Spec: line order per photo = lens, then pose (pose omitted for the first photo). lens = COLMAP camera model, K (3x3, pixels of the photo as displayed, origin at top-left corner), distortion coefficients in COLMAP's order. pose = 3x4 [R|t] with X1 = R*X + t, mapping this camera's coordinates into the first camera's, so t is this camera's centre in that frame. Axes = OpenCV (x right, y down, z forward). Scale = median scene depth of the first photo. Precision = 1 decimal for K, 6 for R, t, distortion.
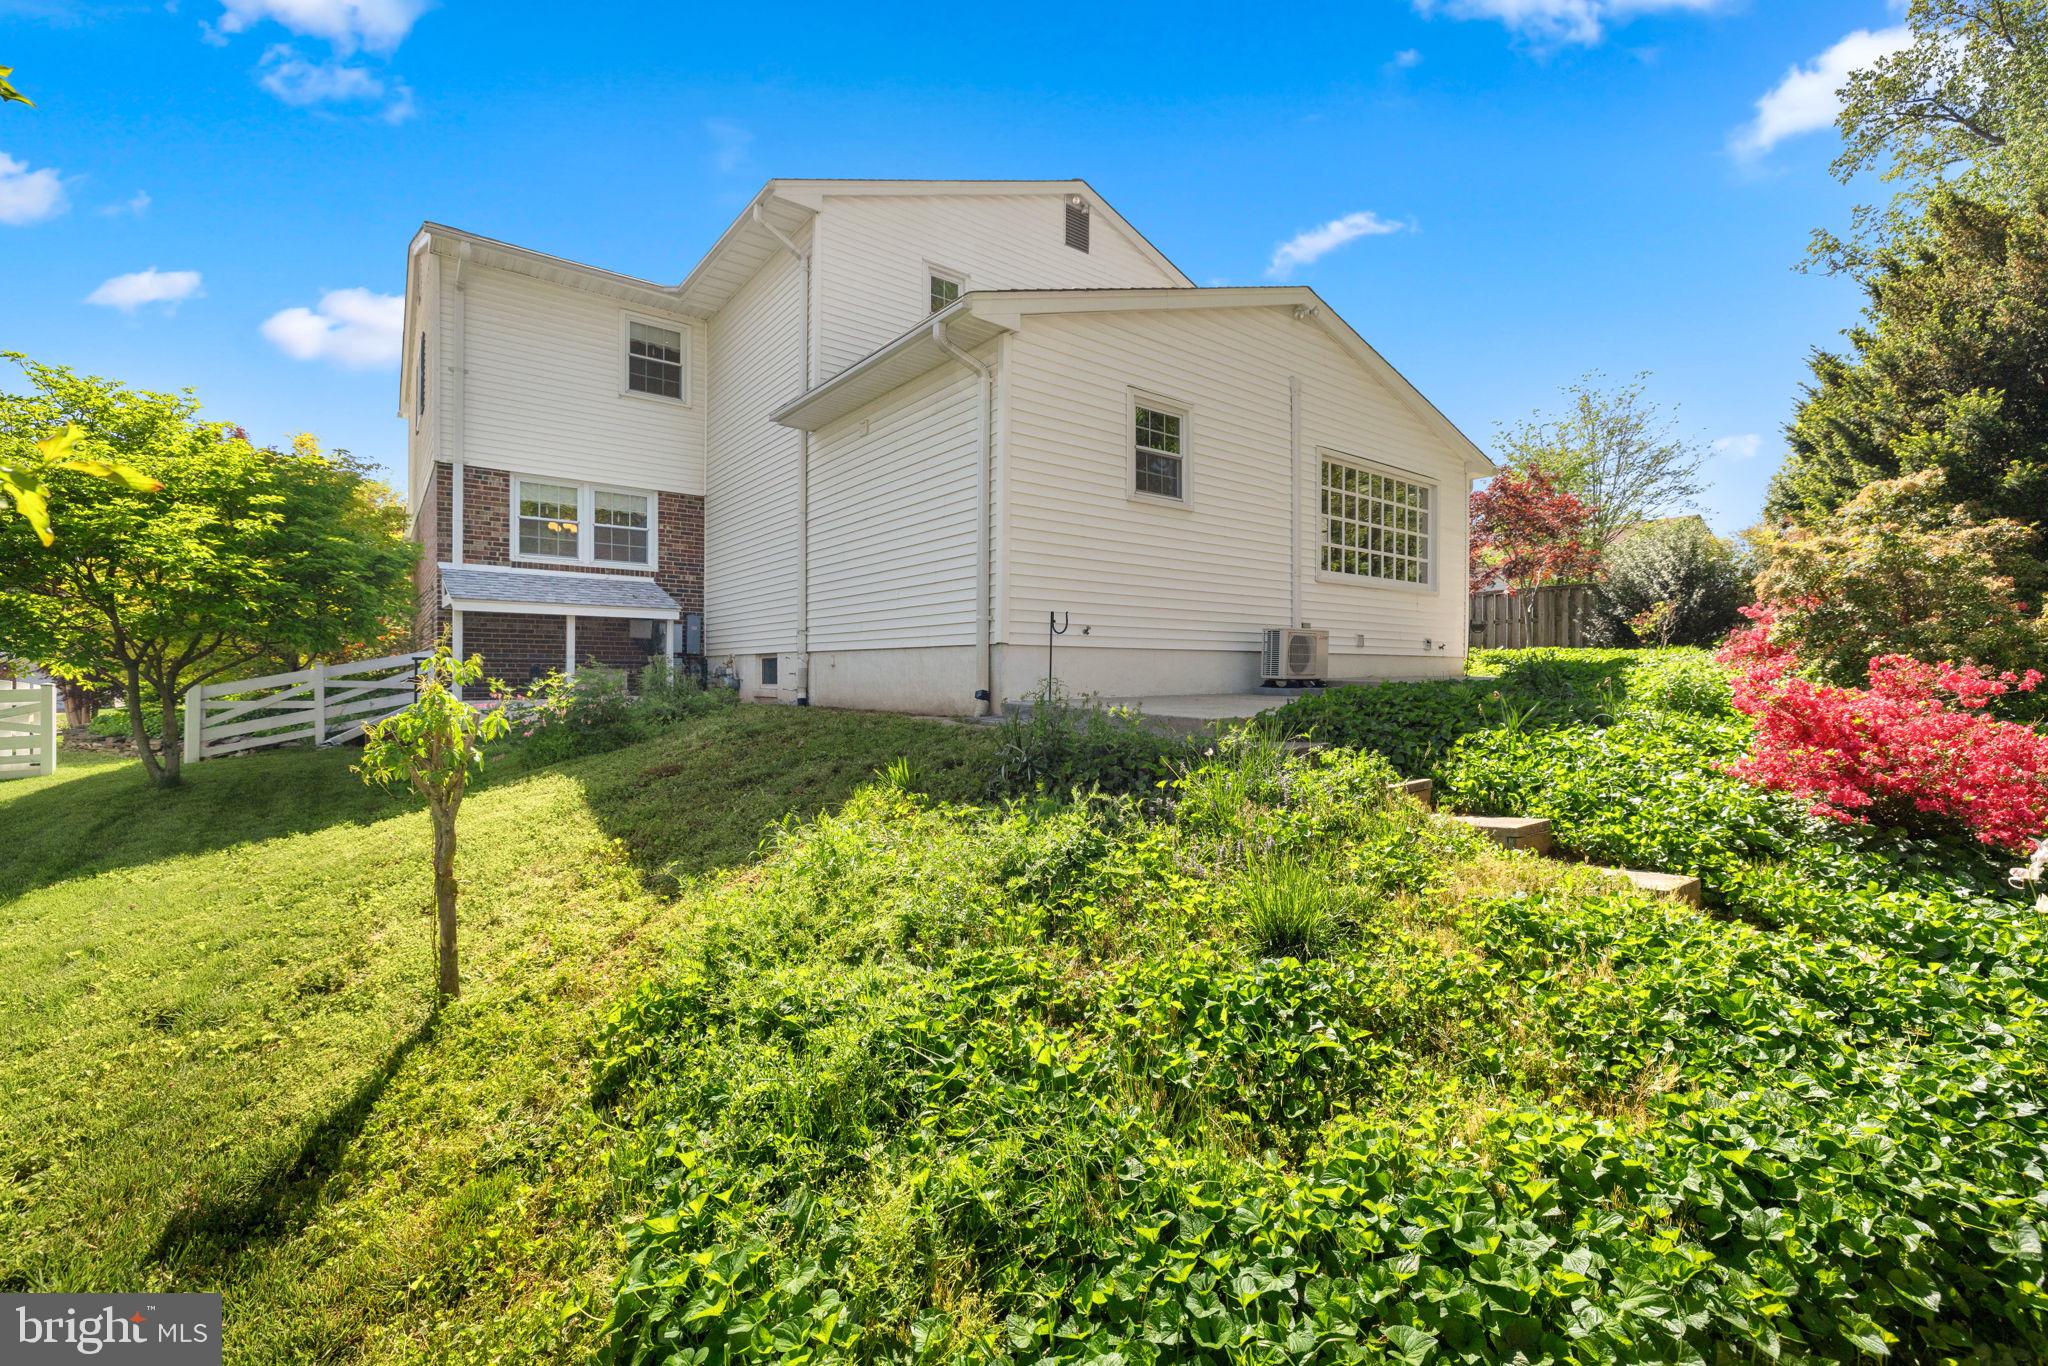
lens RADIAL K [[857.0, 0, 1021.7], [0, 857.0, 682.1], [0, 0, 1]] dist [-0.001722, 0.001513]
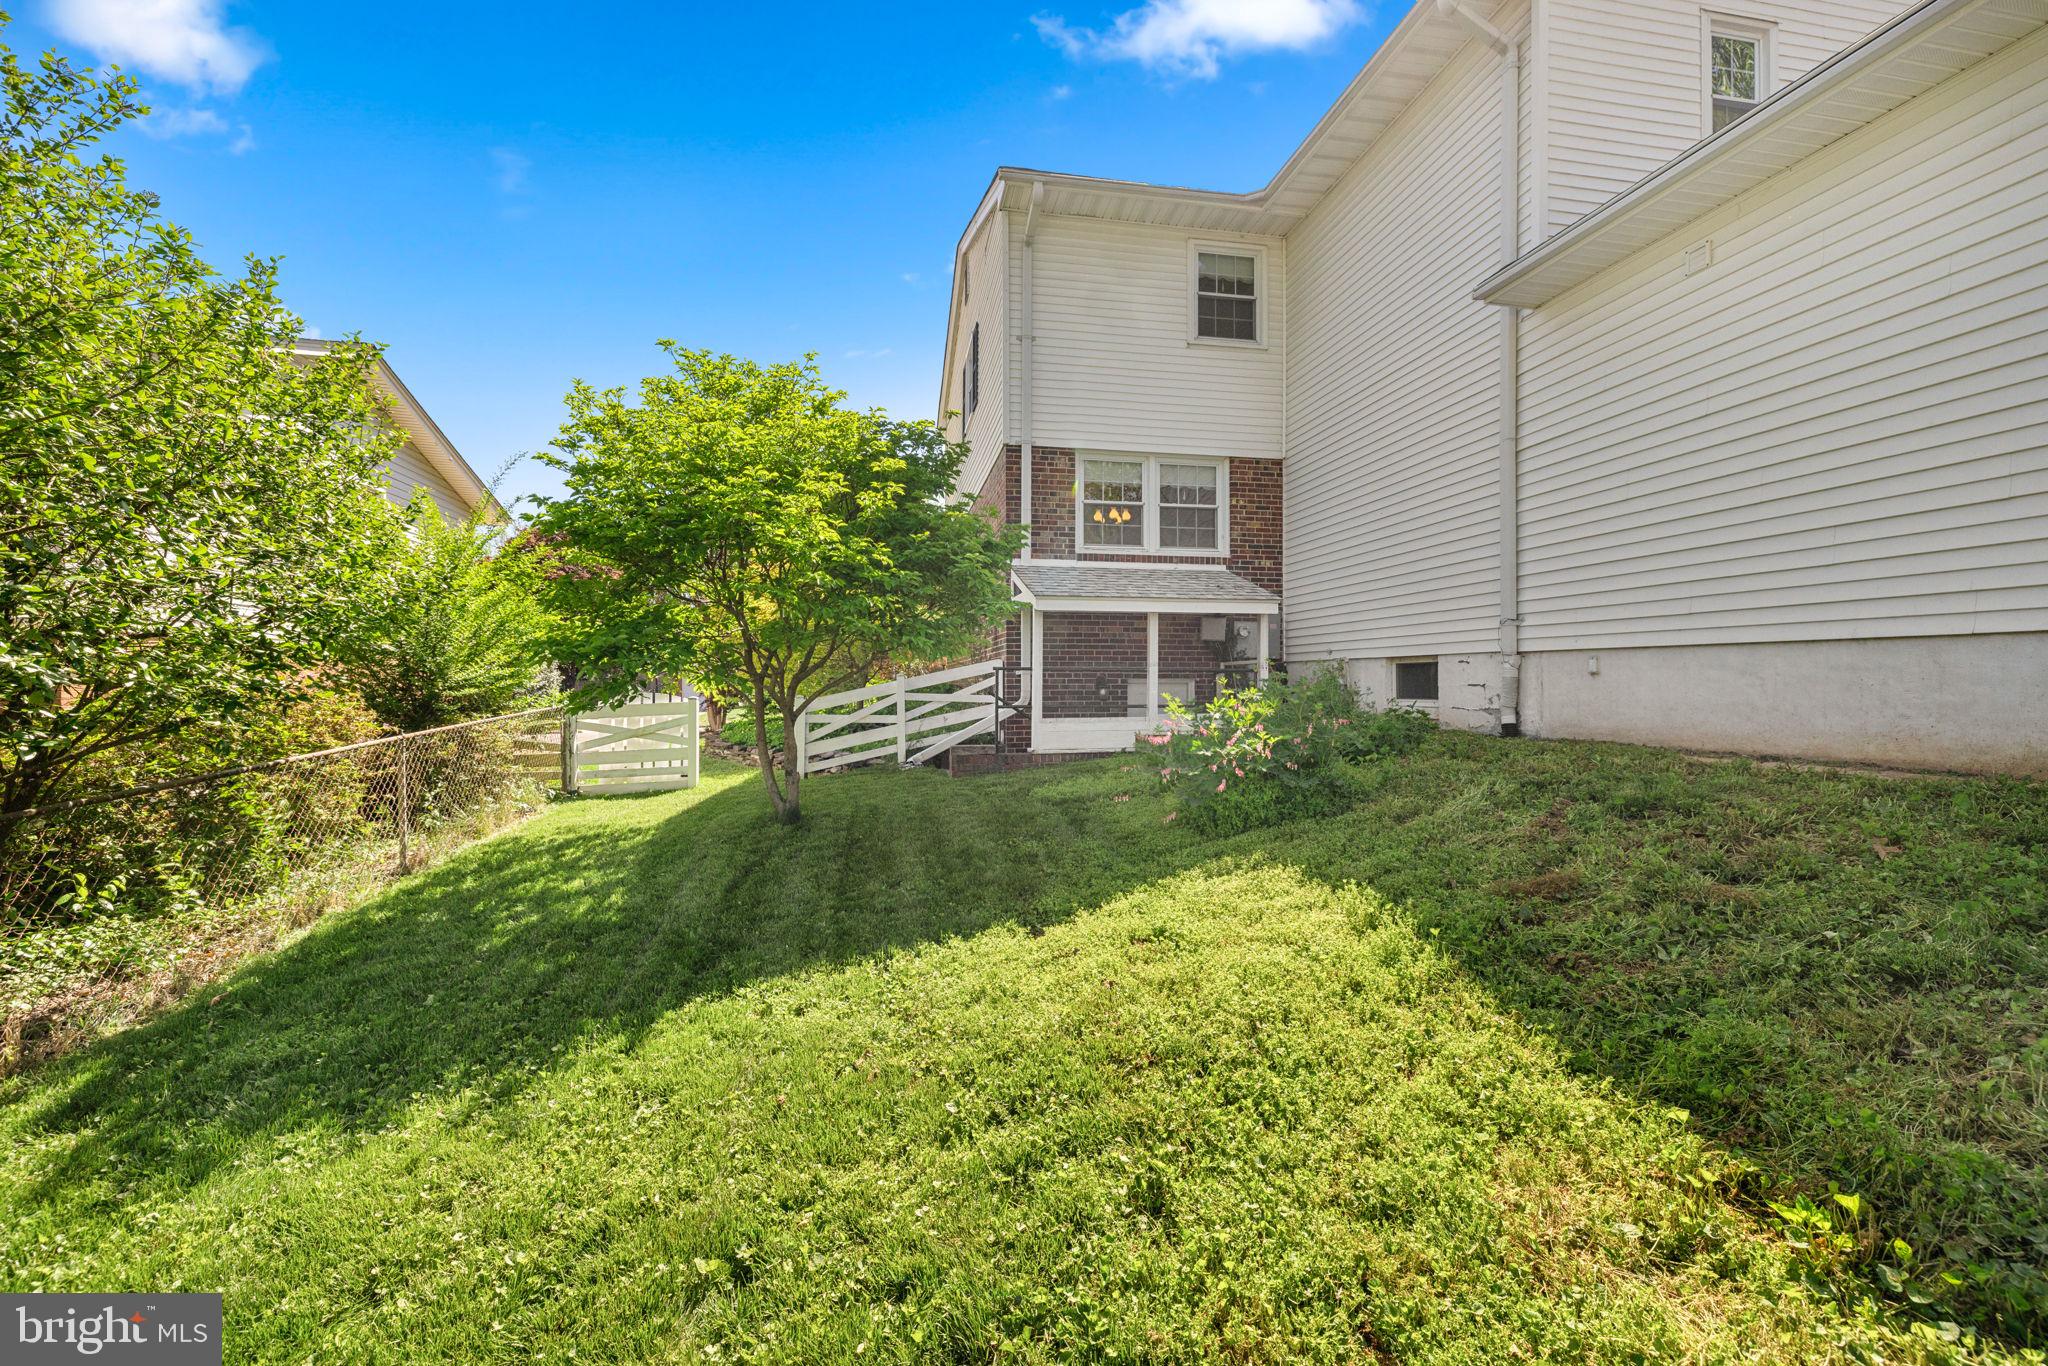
lens RADIAL K [[857.0, 0, 1026.9], [0, 857.0, 679.6], [0, 0, 1]] dist [-0.001722, 0.001513]
pose [[0.884705, -0.003388, -0.466138, -0.254558], [-0.000404, 0.999968, -0.008035, -0.008695], [0.466150, 0.007297, 0.884675, 0.232849]]
